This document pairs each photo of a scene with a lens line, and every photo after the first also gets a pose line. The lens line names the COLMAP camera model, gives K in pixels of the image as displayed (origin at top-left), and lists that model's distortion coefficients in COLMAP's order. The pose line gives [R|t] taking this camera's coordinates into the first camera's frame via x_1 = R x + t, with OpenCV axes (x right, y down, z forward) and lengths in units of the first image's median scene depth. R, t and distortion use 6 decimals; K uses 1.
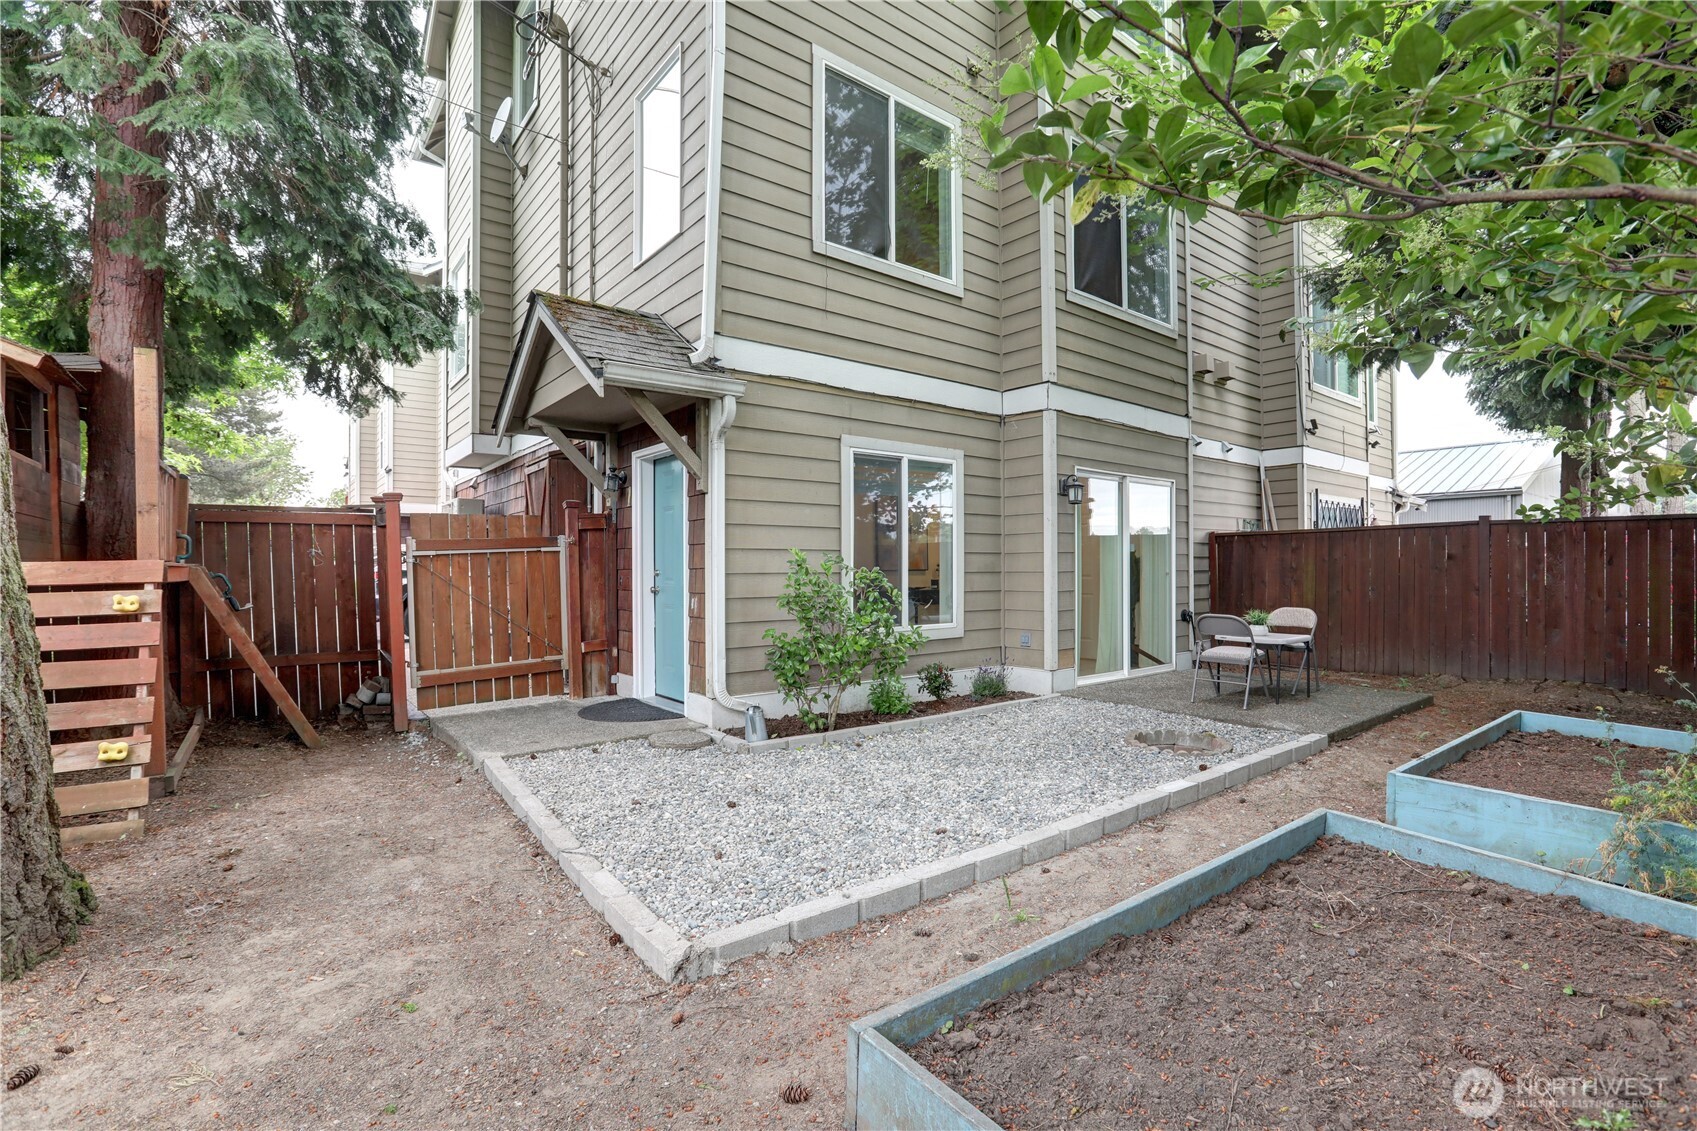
lens RADIAL K [[769.7, 0, 875.6], [0, 769.7, 558.5], [0, 0, 1]] dist [-0.011312, 0.000403]
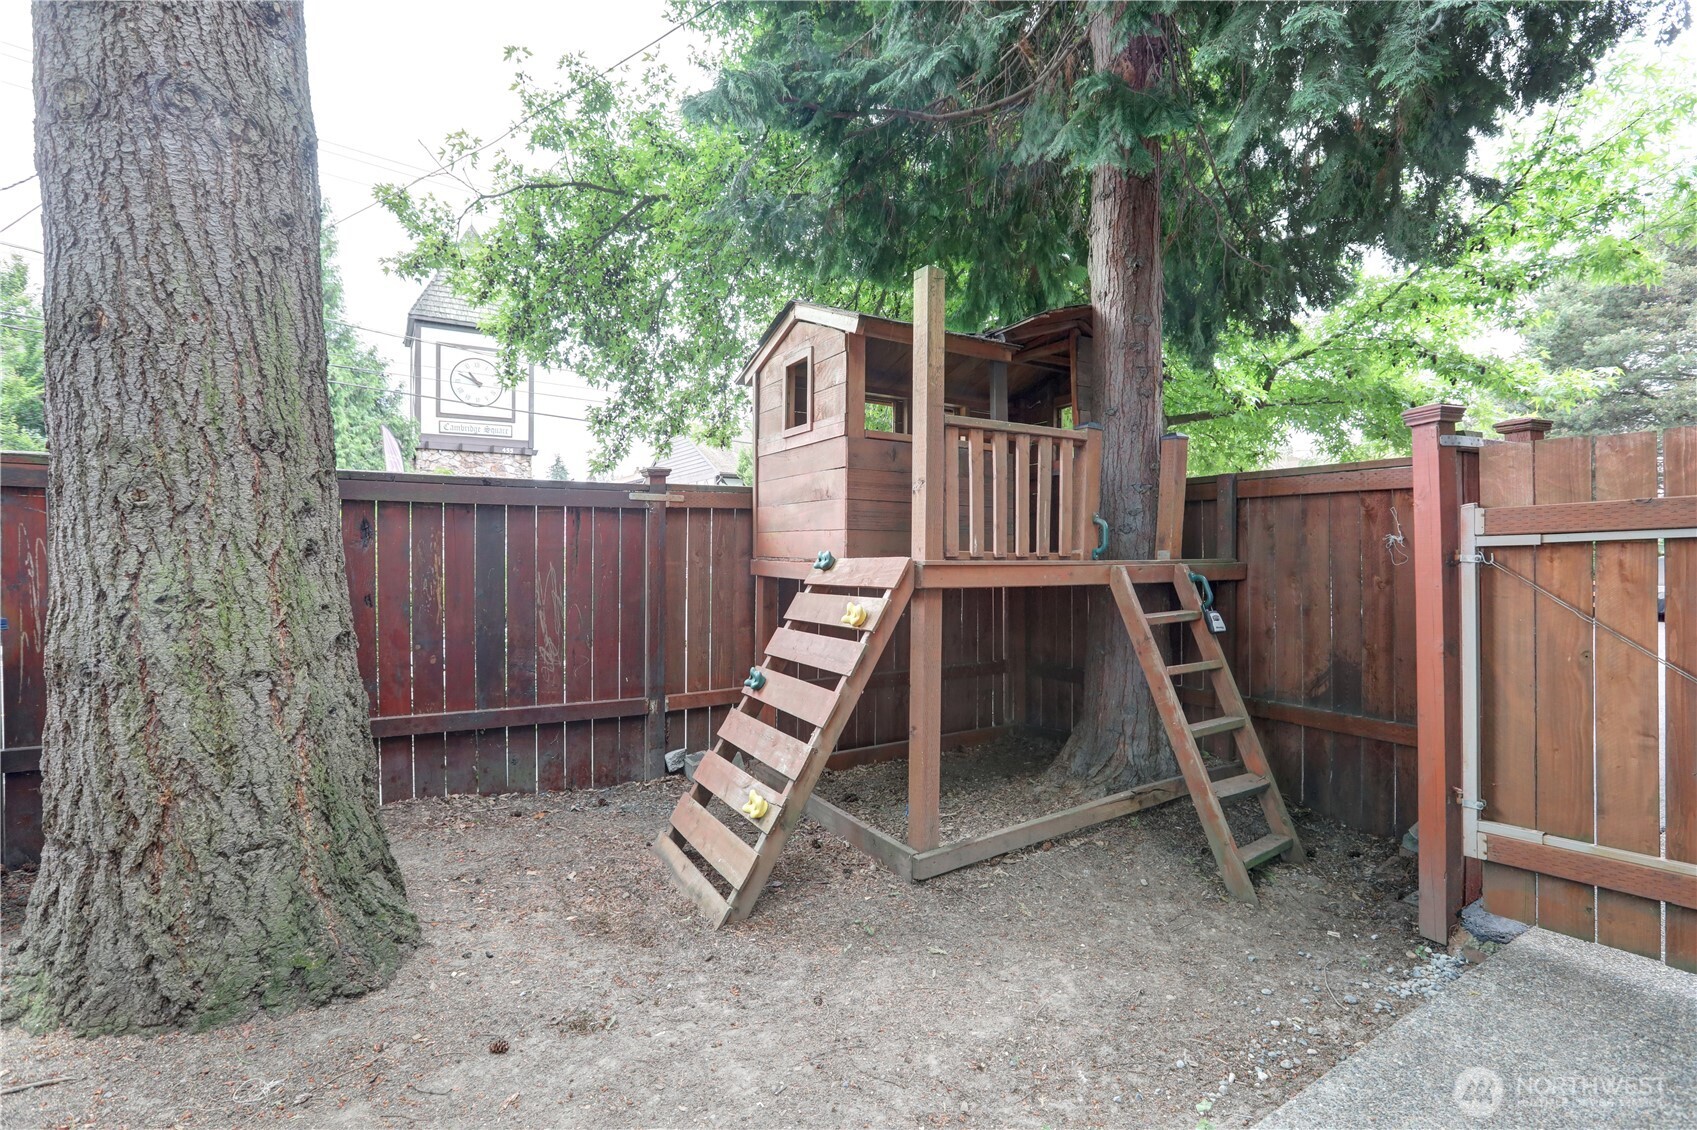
lens RADIAL K [[769.7, 0, 875.6], [0, 769.7, 558.0], [0, 0, 1]] dist [-0.011312, 0.000403]
pose [[-0.126256, 0.001705, -0.991996, -0.211861], [0.004366, 0.999990, 0.001163, 0.000697], [0.991988, -0.004184, -0.126262, 1.116038]]
